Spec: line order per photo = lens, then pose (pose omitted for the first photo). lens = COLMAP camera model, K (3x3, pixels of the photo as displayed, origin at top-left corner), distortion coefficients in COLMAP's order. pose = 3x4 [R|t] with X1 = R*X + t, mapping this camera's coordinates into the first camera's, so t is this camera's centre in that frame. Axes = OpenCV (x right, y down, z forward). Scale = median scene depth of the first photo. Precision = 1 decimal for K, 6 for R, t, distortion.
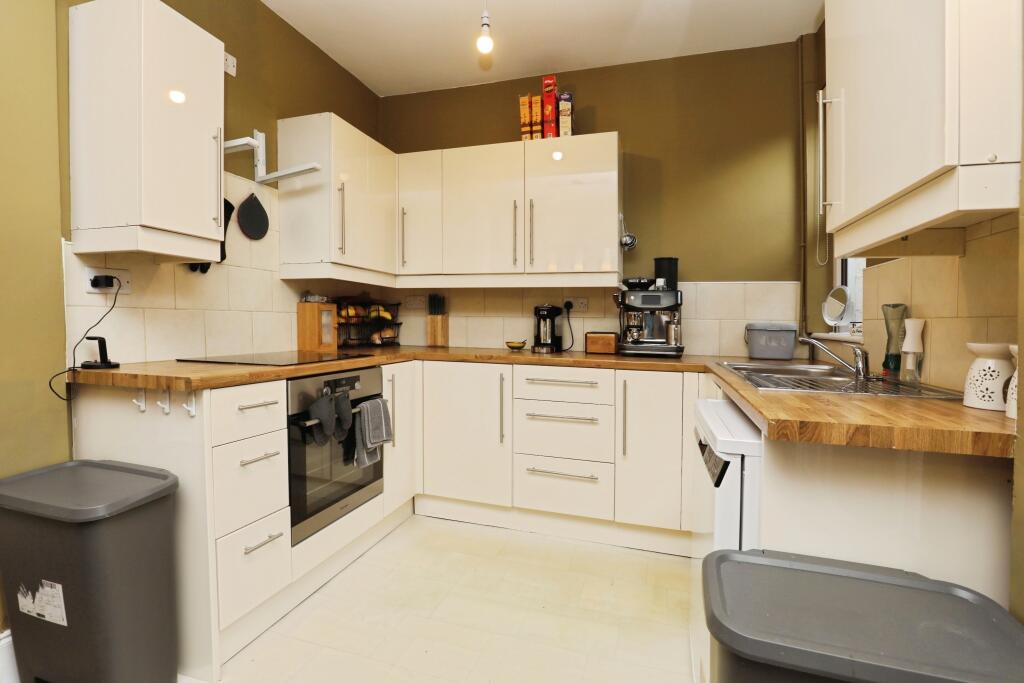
lens RADIAL K [[490.1, 0, 511.4], [0, 490.1, 320.1], [0, 0, 1]] dist [-0.001225, -0.000007]
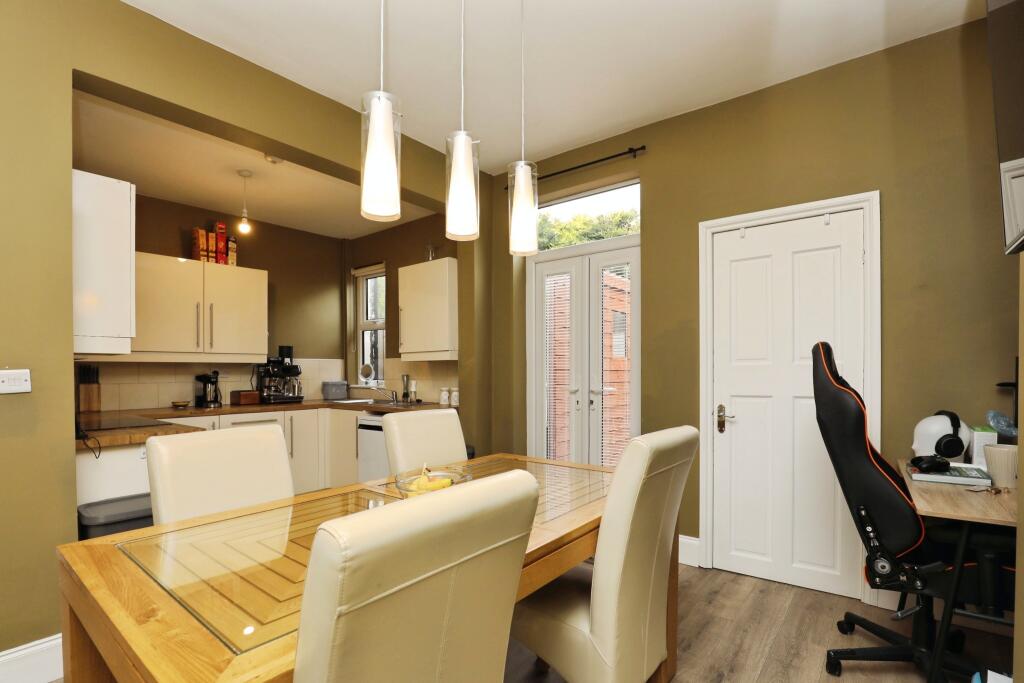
lens RADIAL K [[496.5, 0, 514.7], [0, 496.5, 359.1], [0, 0, 1]] dist [-0.001162, -0.000161]
pose [[0.359413, -0.002131, 0.933176, -1.017311], [0.006418, 0.999979, -0.000189, -0.072311], [-0.933157, 0.006057, 0.359419, -0.384424]]
